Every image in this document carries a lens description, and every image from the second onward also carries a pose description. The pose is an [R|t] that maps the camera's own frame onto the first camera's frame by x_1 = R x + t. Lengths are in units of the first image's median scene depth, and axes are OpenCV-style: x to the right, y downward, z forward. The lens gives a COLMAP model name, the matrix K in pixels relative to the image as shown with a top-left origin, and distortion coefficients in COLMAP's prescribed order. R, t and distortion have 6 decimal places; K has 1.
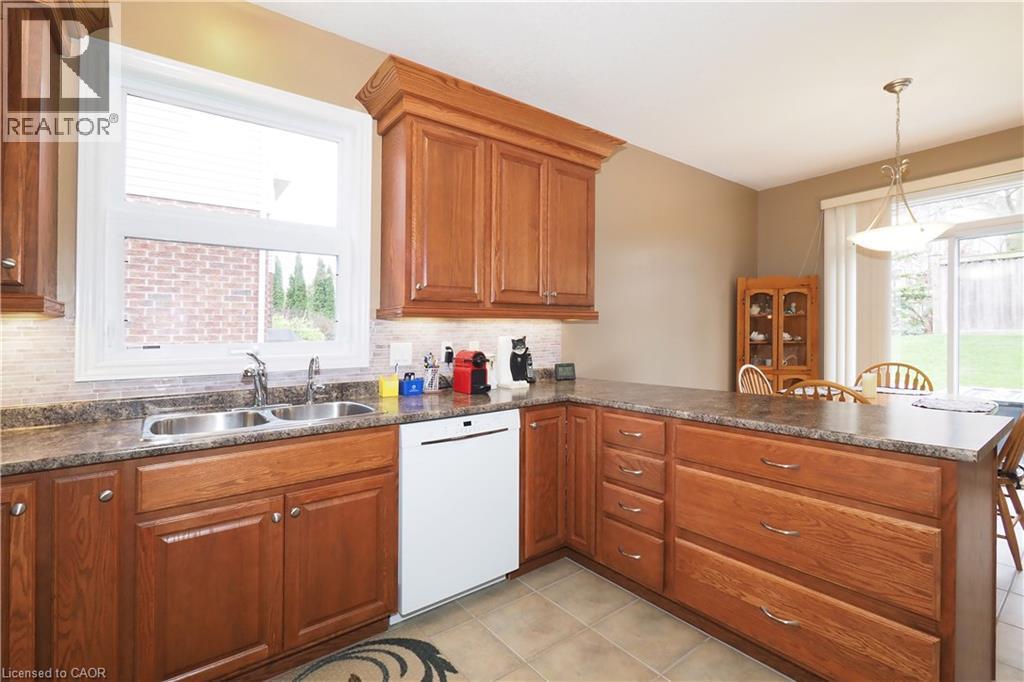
lens RADIAL K [[447.1, 0, 513.0], [0, 447.1, 340.9], [0, 0, 1]] dist [0.000541, 0.000038]
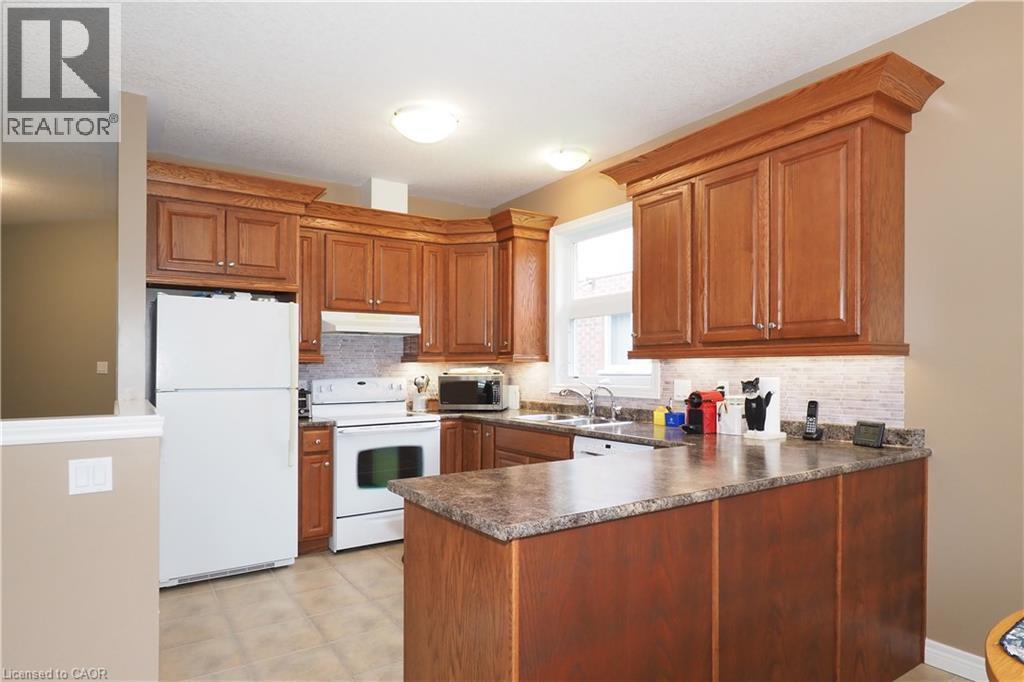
lens RADIAL K [[580.7, 0, 513.6], [0, 580.7, 354.9], [0, 0, 1]] dist [0.000490, 0.000357]
pose [[-0.027360, -0.002982, -0.999621, 1.183506], [-0.001380, 0.999995, -0.002945, -0.052887], [0.999625, 0.001298, -0.027364, 0.606101]]
